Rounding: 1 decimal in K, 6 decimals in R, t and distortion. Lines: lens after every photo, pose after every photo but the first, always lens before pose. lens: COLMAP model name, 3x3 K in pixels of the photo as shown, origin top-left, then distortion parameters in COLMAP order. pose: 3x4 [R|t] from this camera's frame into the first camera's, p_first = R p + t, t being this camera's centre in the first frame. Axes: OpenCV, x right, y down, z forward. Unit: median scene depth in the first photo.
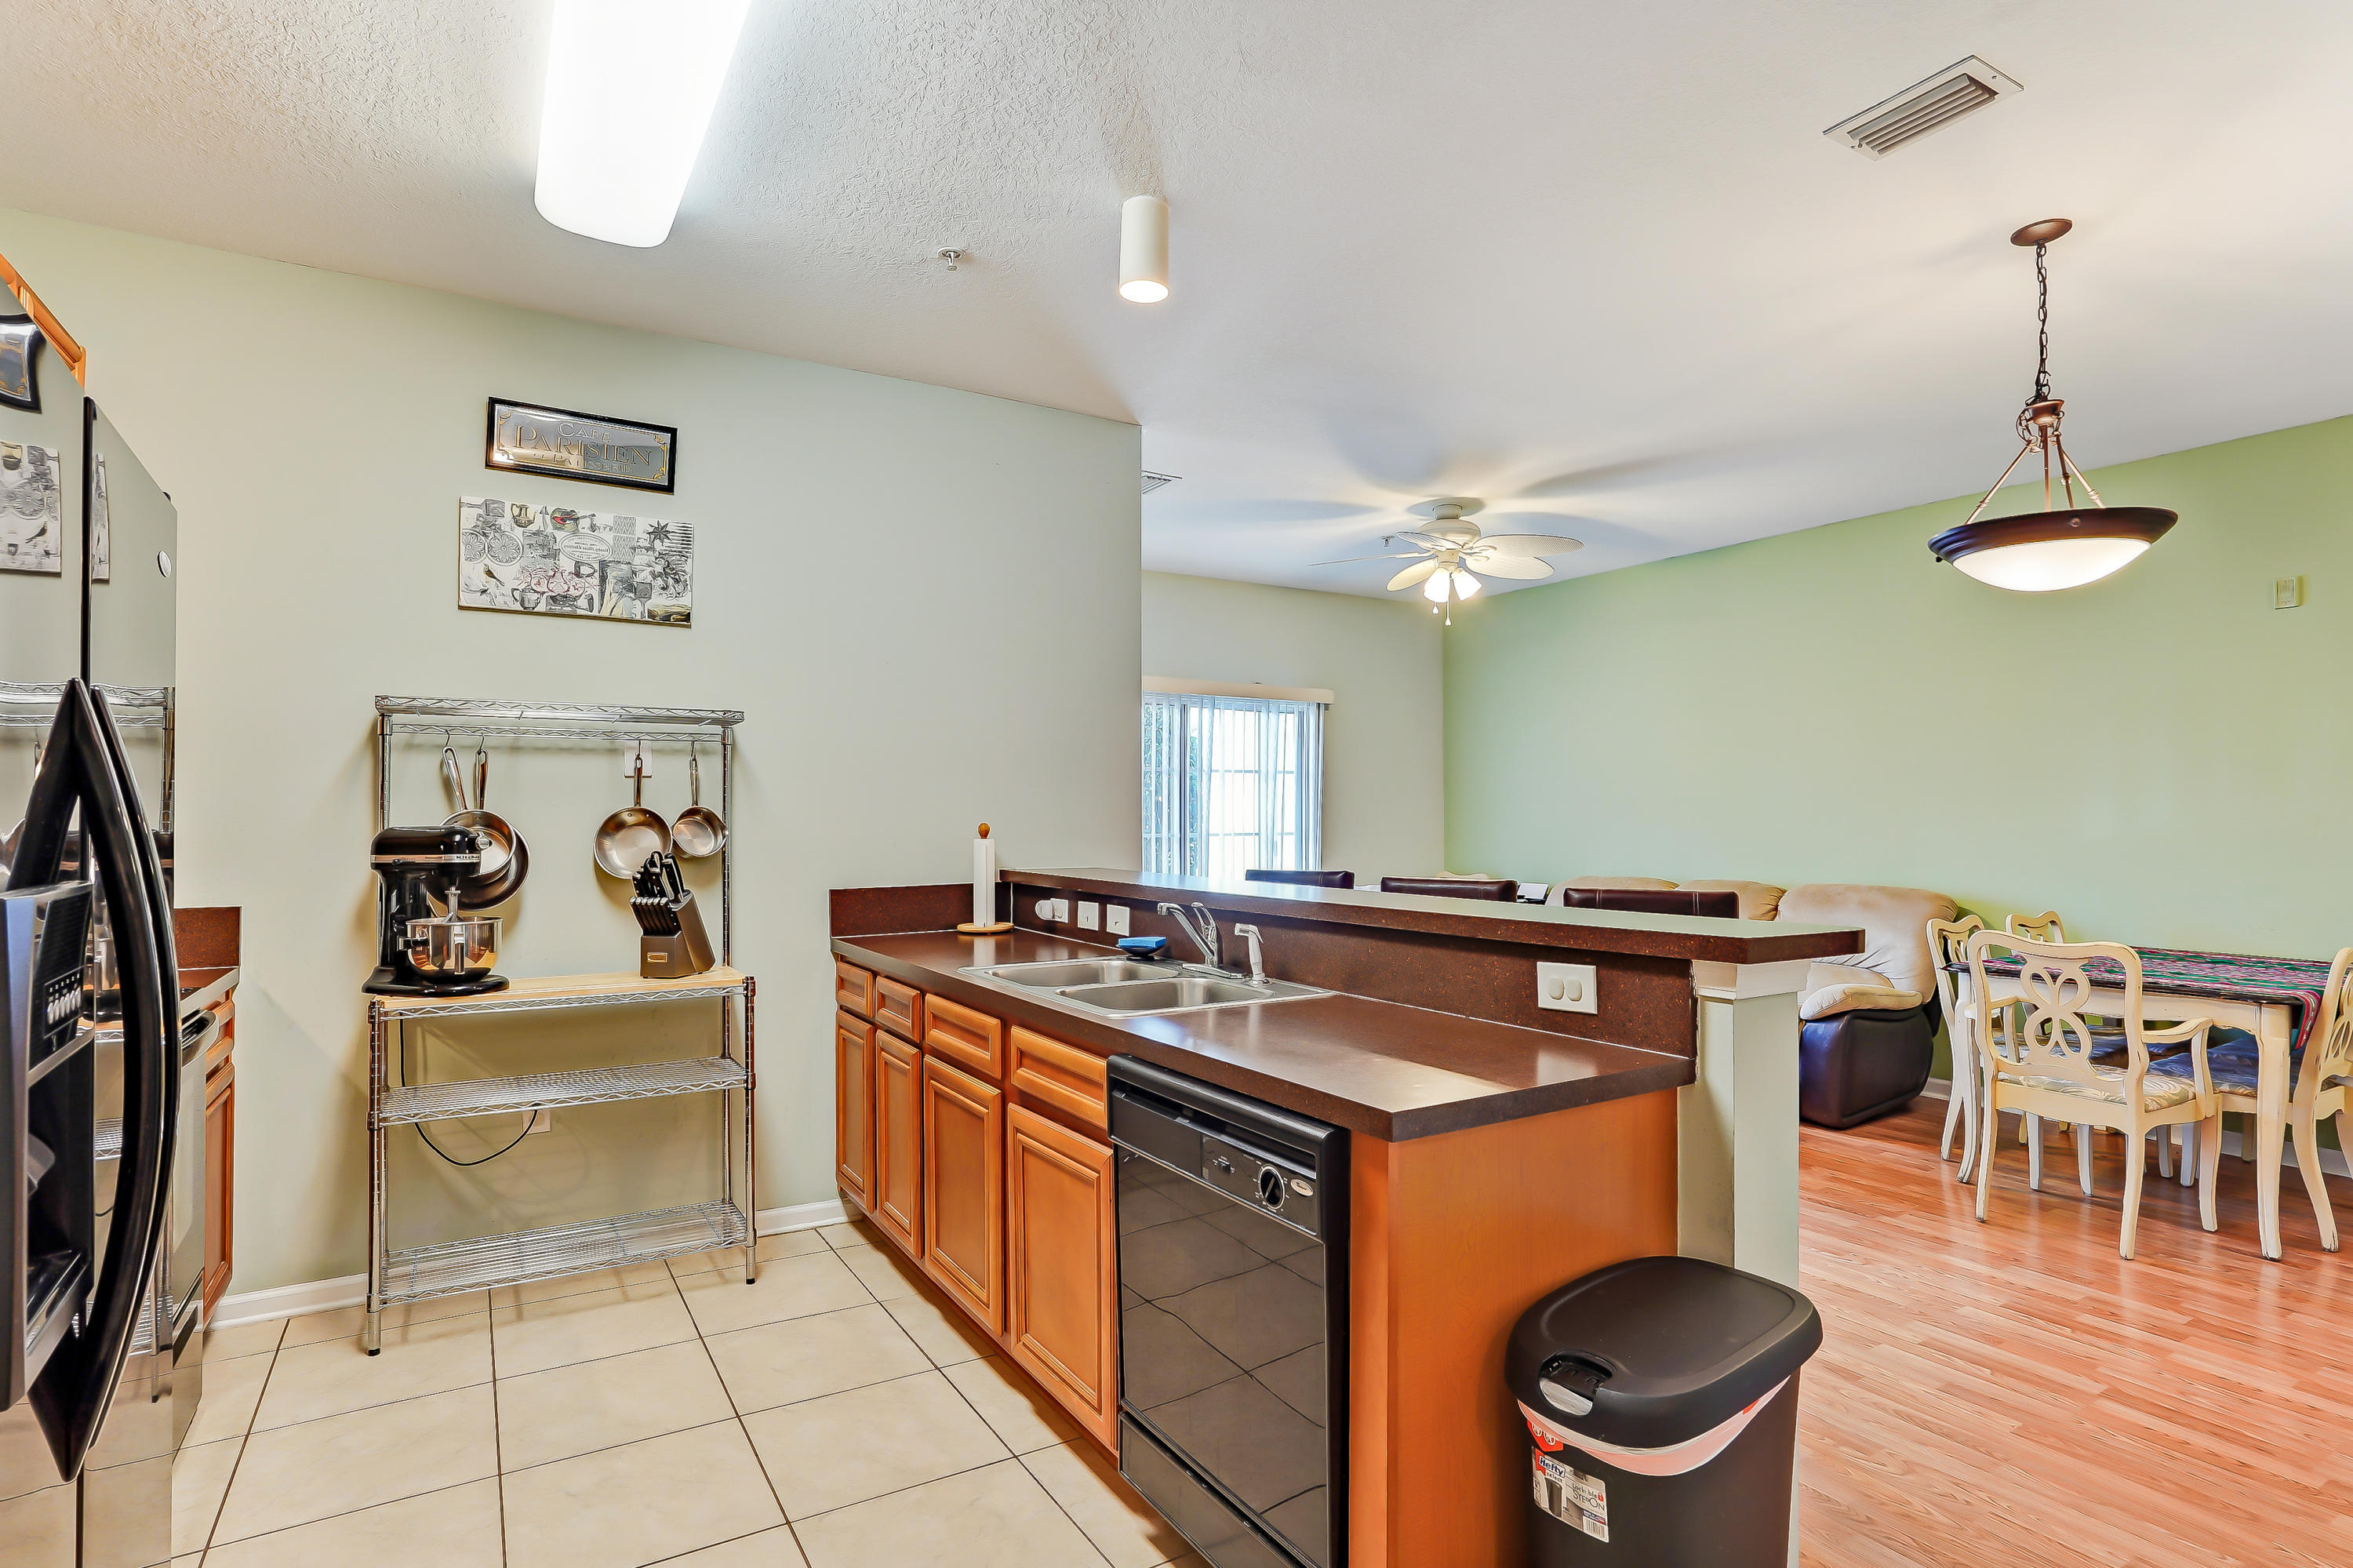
lens RADIAL K [[1204.0, 0, 1181.2], [0, 1204.0, 795.2], [0, 0, 1]] dist [-0.053139, 0.028982]
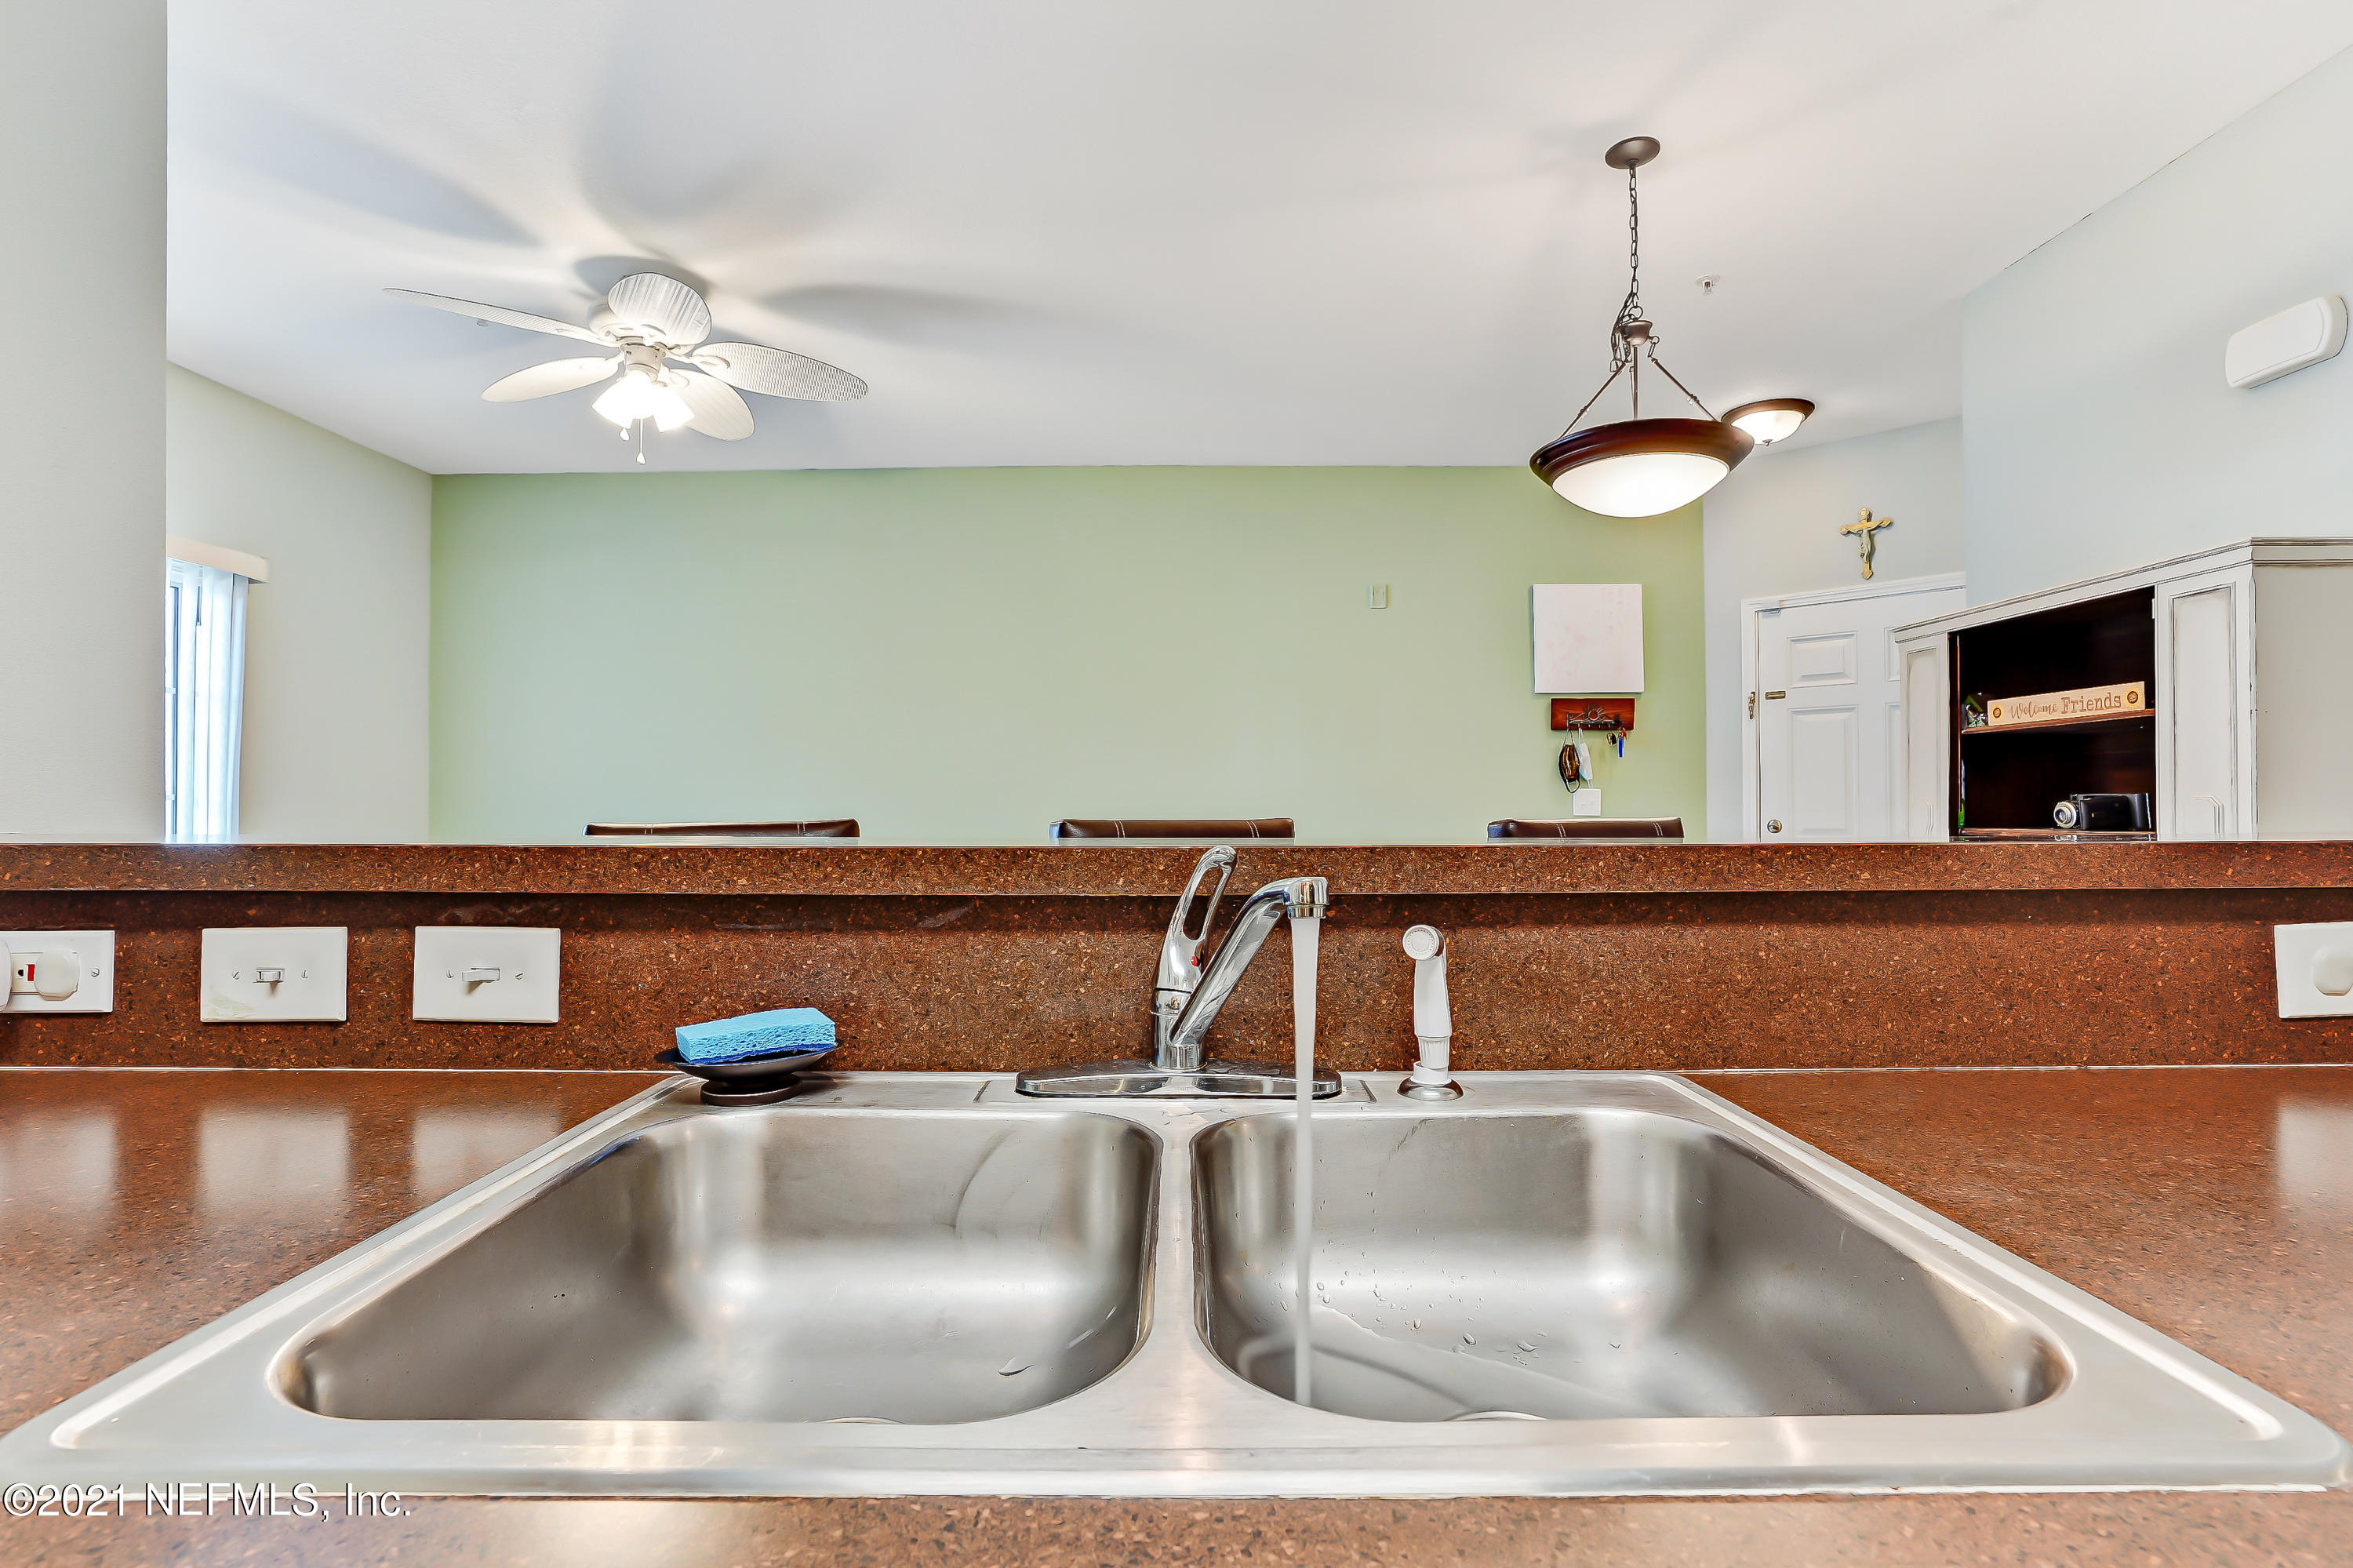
lens RADIAL K [[1100.3, 0, 1181.2], [0, 1100.3, 790.4], [0, 0, 1]] dist [-0.061152, 0.023682]
pose [[0.525157, 0.007081, 0.850976, -0.195345], [-0.016754, 0.999858, 0.002019, 0.052463], [-0.850840, -0.015318, 0.525201, 0.690883]]
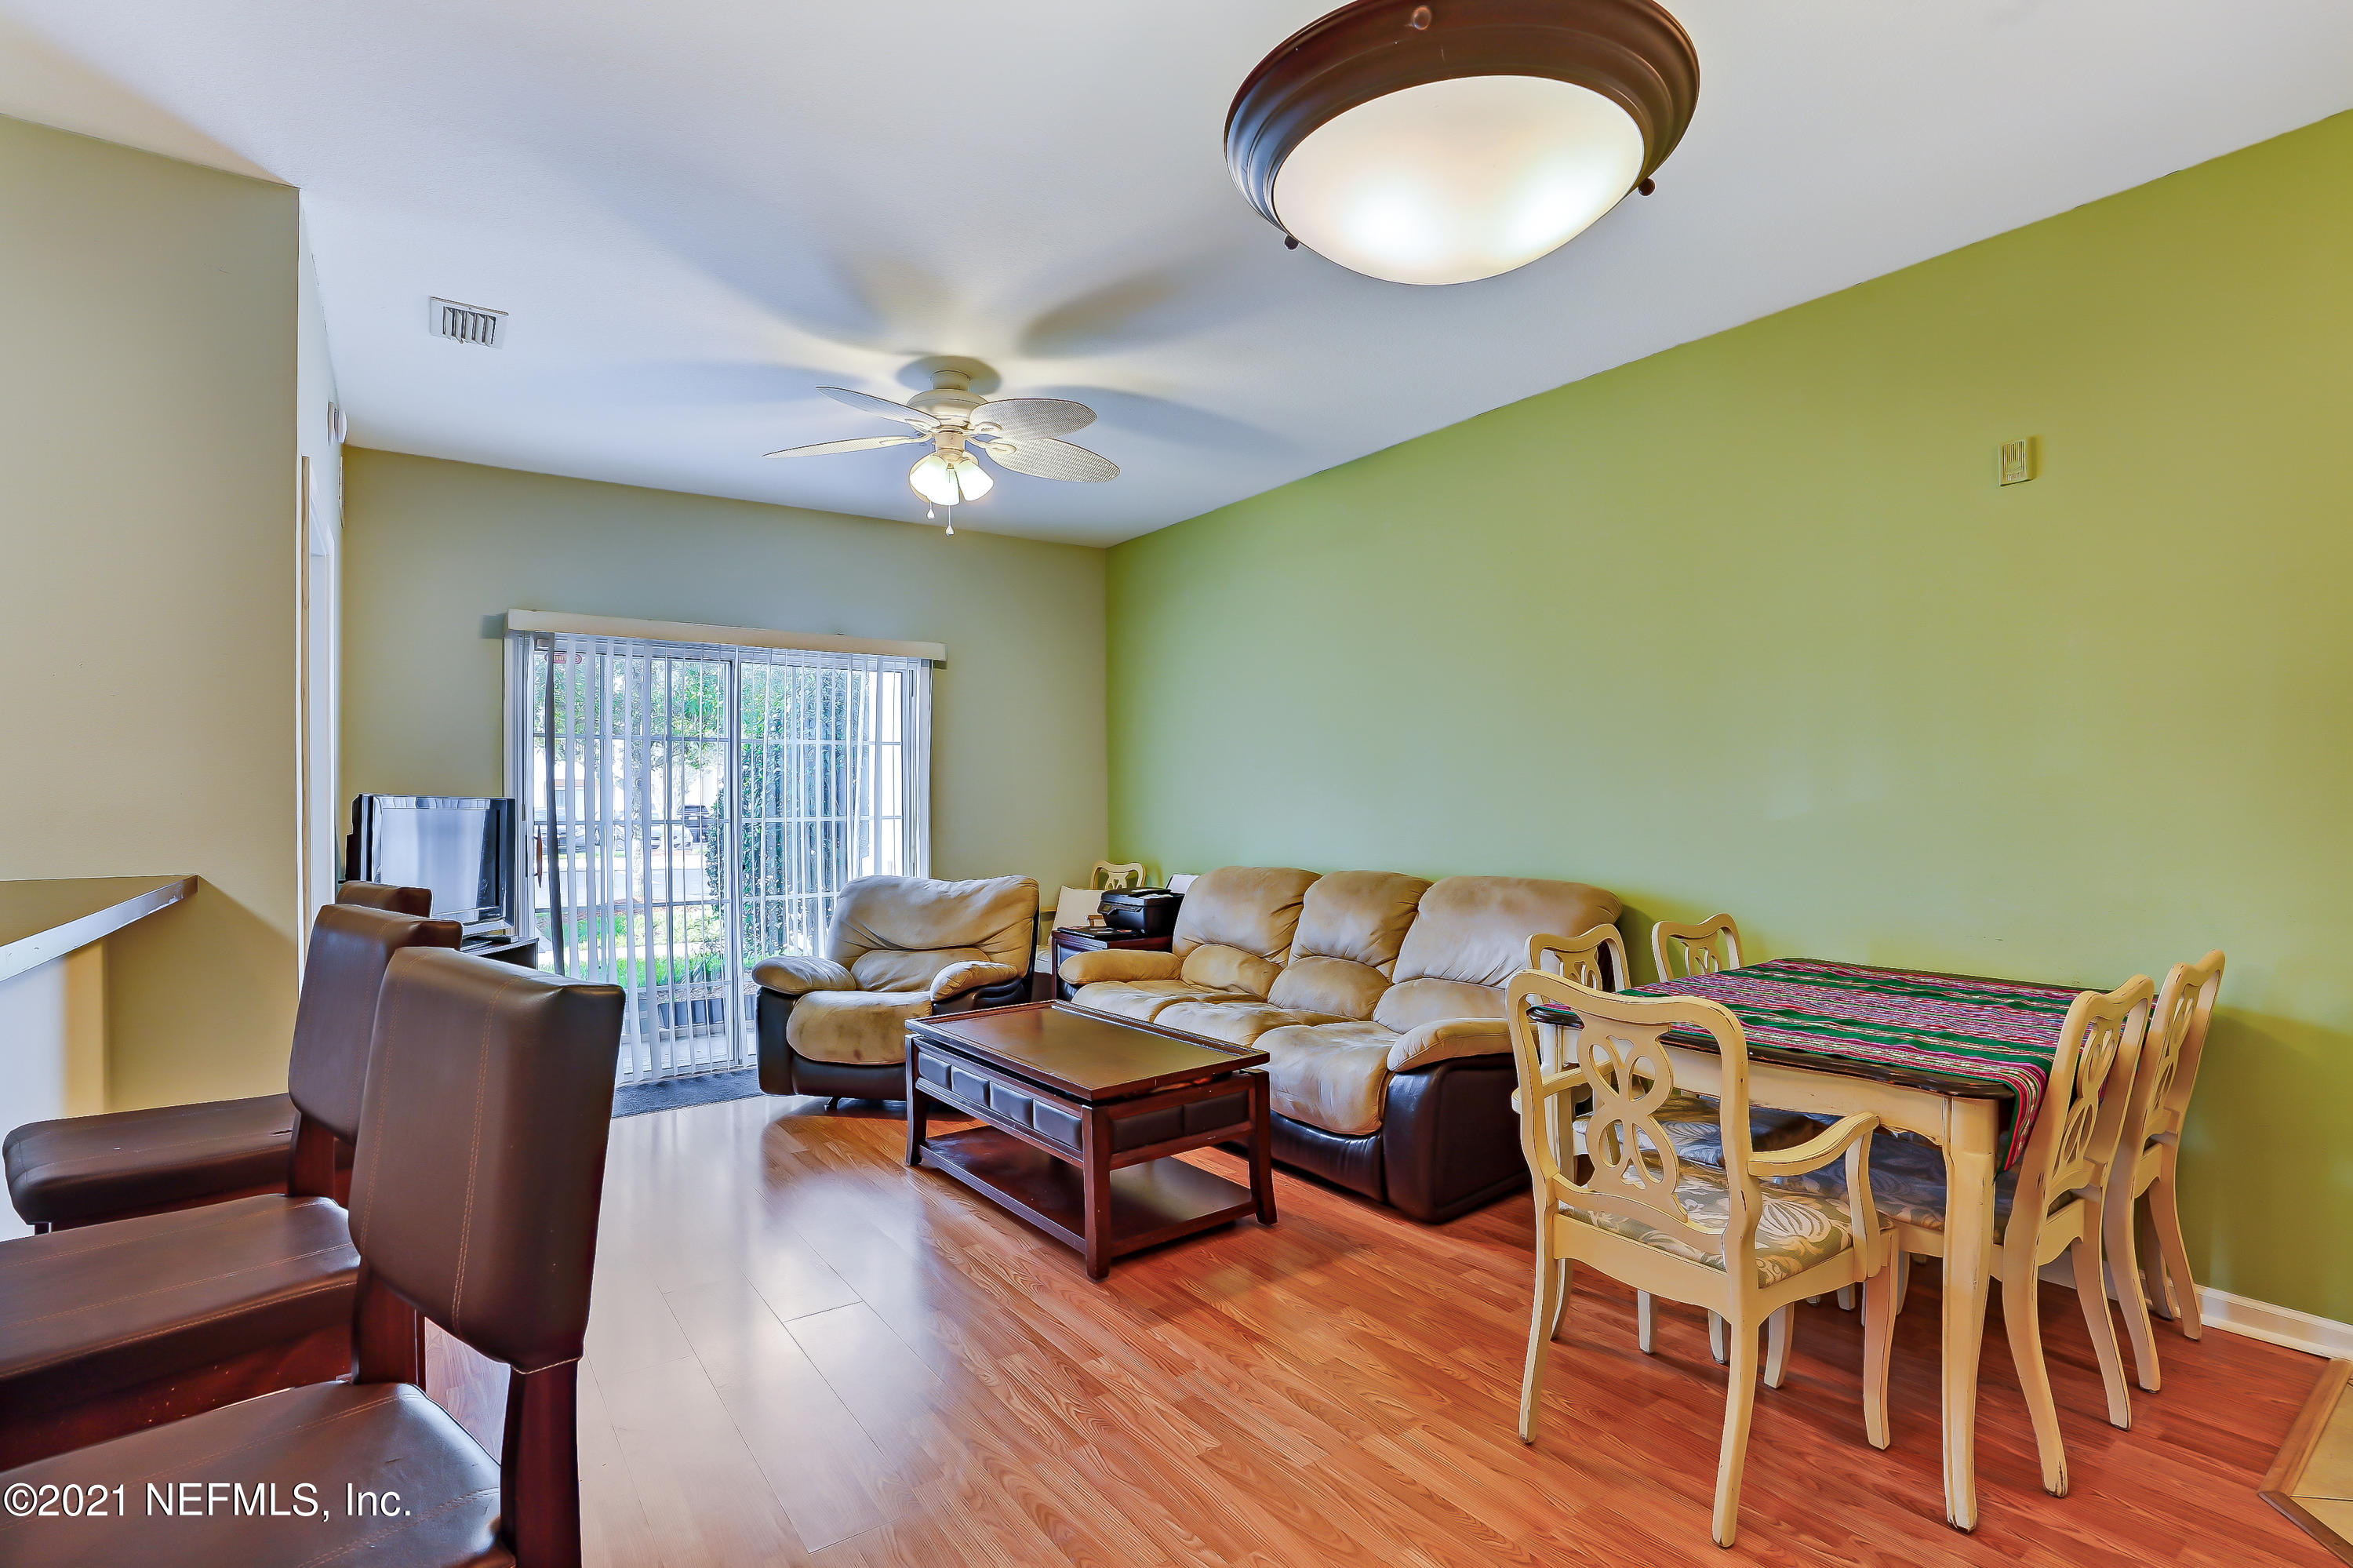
lens RADIAL K [[1100.3, 0, 1181.2], [0, 1100.3, 790.4], [0, 0, 1]] dist [-0.061152, 0.023682]
pose [[0.998089, -0.010301, 0.060927, 0.516357], [0.009886, 0.999926, 0.007117, 0.021224], [-0.060996, -0.006501, 0.998117, 0.504308]]
